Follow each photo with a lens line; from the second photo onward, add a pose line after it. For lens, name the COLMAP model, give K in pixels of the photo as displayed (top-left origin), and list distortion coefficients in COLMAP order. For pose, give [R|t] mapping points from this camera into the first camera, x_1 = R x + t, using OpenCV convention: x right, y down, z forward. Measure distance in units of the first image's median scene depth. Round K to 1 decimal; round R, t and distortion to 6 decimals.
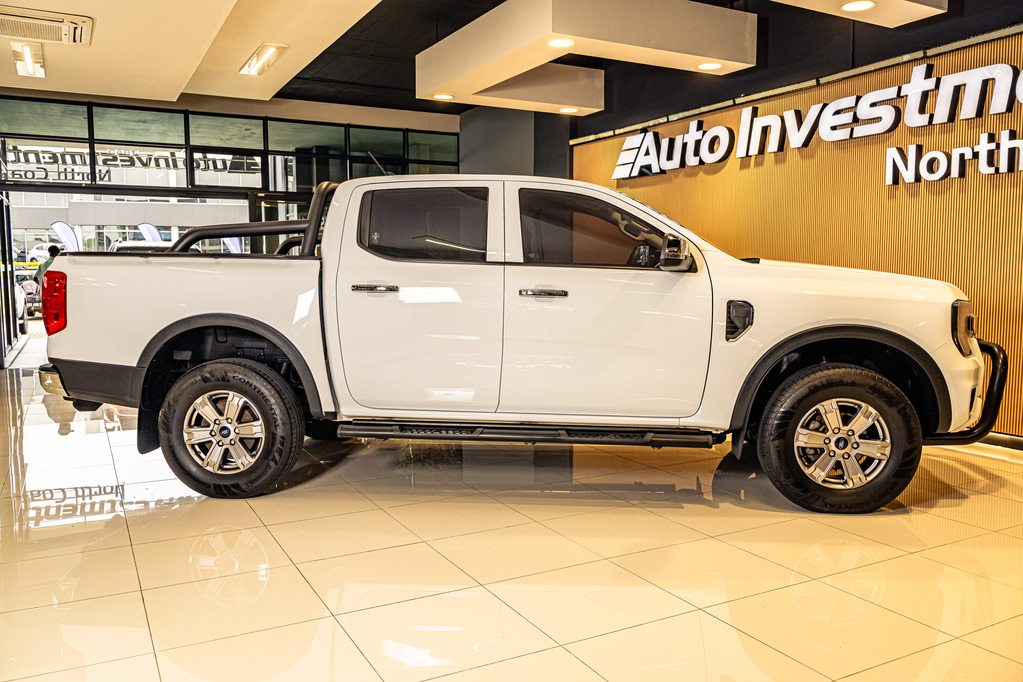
lens RADIAL K [[812.4, 0, 511.5], [0, 812.4, 341.0], [0, 0, 1]] dist [-0.000726, -0.007772]
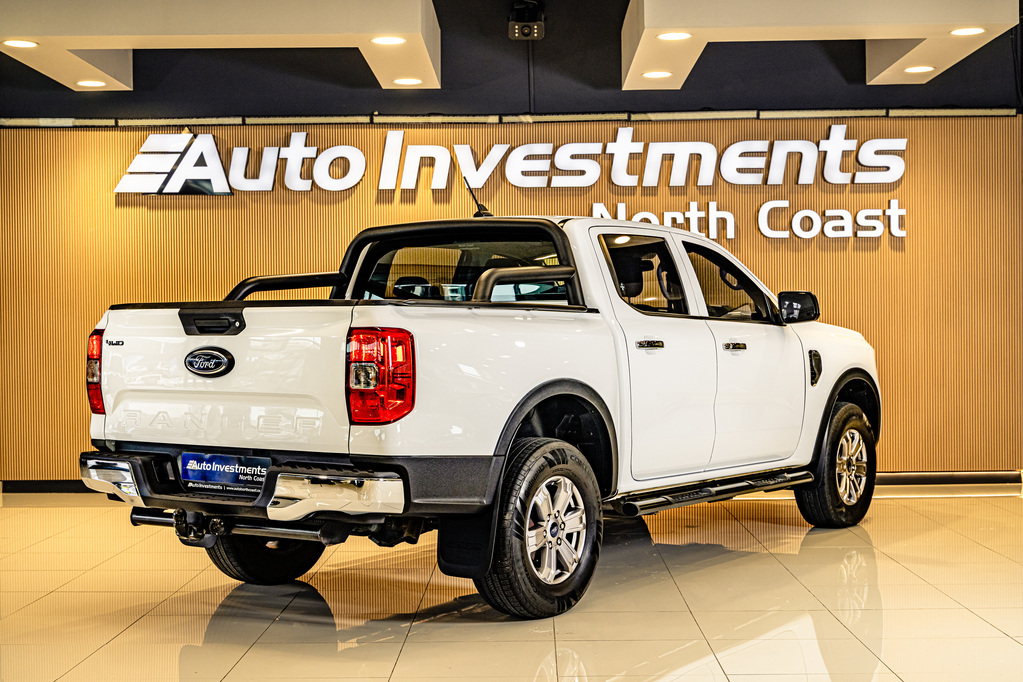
lens RADIAL K [[1503.3, 0, 511.5], [0, 1503.3, 341.0], [0, 0, 1]] dist [0.009393, -0.026233]
pose [[0.484955, -0.010169, 0.874480, -1.107614], [0.084114, 0.995839, -0.035067, -0.014750], [-0.870485, 0.090561, 0.483792, 0.207352]]
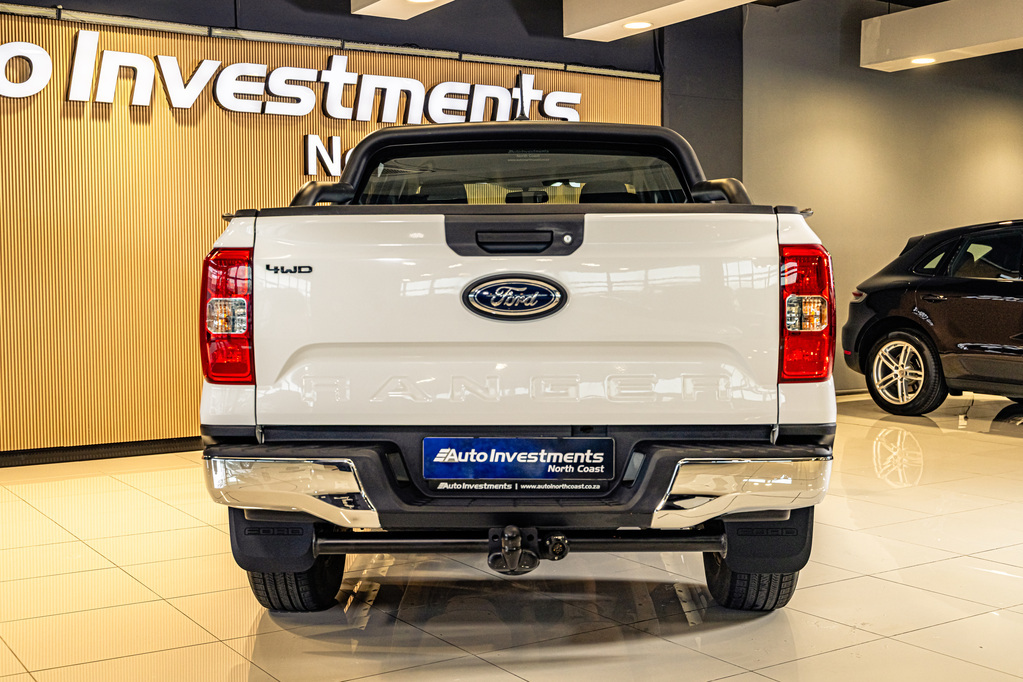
lens RADIAL K [[1225.4, 0, 511.5], [0, 1225.4, 341.0], [0, 0, 1]] dist [0.003273, -0.010166]
pose [[-0.082187, -0.049465, 0.995389, -0.882129], [0.093761, 0.993954, 0.057135, -0.059801], [-0.992197, 0.098025, -0.077052, 0.848228]]
